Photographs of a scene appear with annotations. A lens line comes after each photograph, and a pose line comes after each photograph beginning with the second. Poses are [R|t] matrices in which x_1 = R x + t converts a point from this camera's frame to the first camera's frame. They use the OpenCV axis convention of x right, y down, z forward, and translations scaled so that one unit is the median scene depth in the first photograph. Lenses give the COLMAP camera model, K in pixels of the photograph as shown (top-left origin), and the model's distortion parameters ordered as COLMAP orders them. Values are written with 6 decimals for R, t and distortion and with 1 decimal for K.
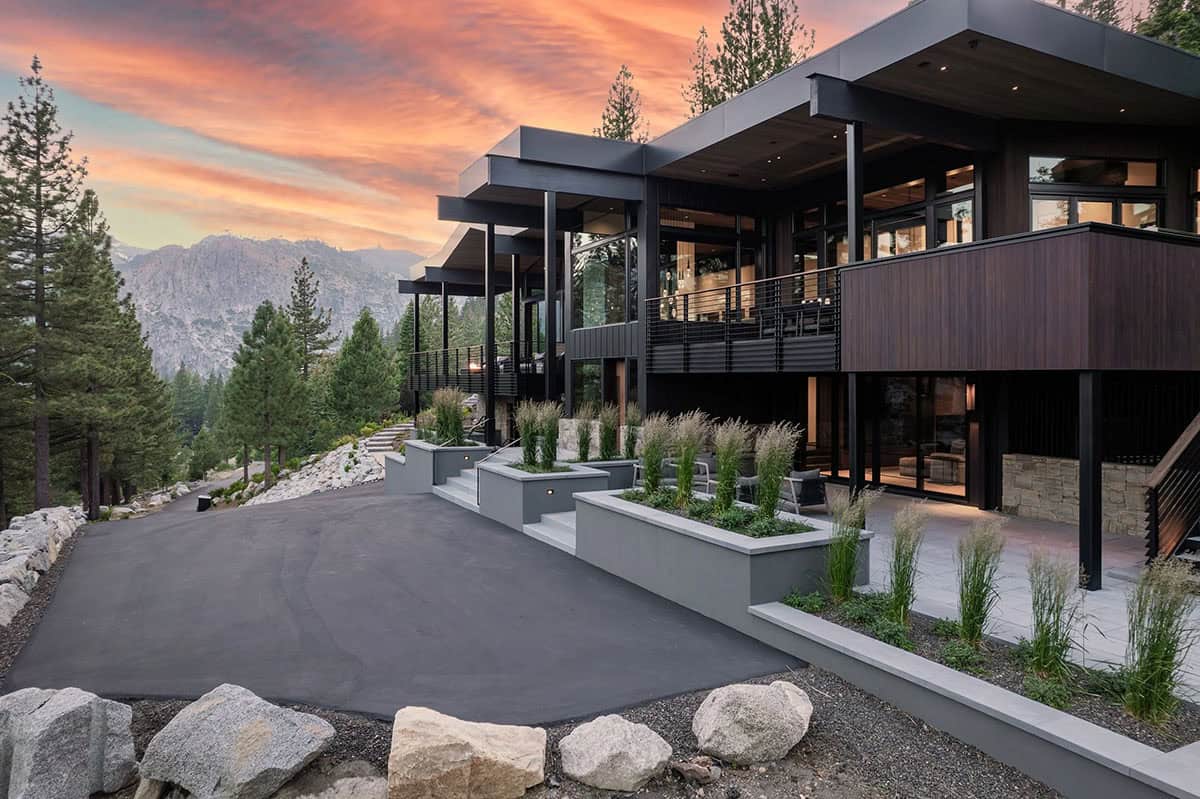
lens RADIAL K [[767.7, 0, 600.0], [0, 767.7, 399.5], [0, 0, 1]] dist [-0.062859, 0.000128]
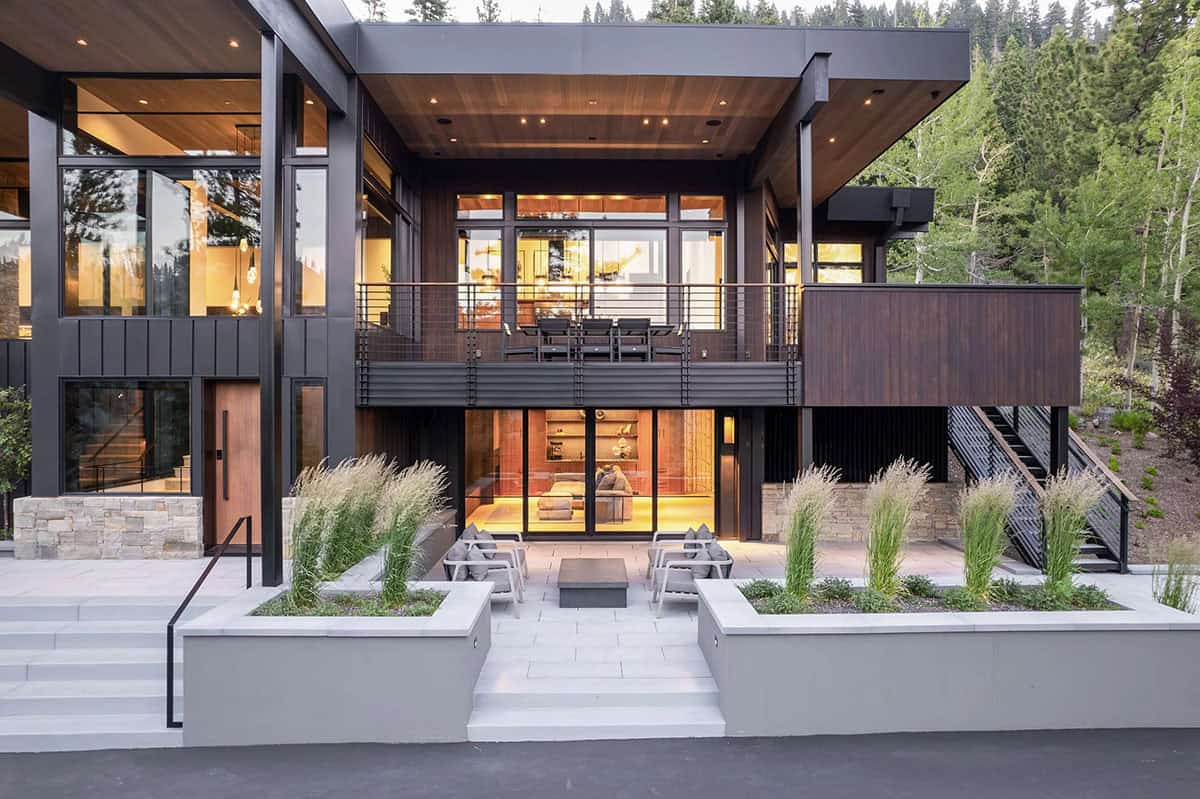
lens RADIAL K [[689.3, 0, 600.0], [0, 689.3, 399.5], [0, 0, 1]] dist [-0.000029, 0.000001]
pose [[0.409963, 0.020890, 0.911863, -0.444955], [0.024365, 0.999130, -0.033844, -0.020983], [-0.911777, 0.036092, 0.409097, 0.808859]]
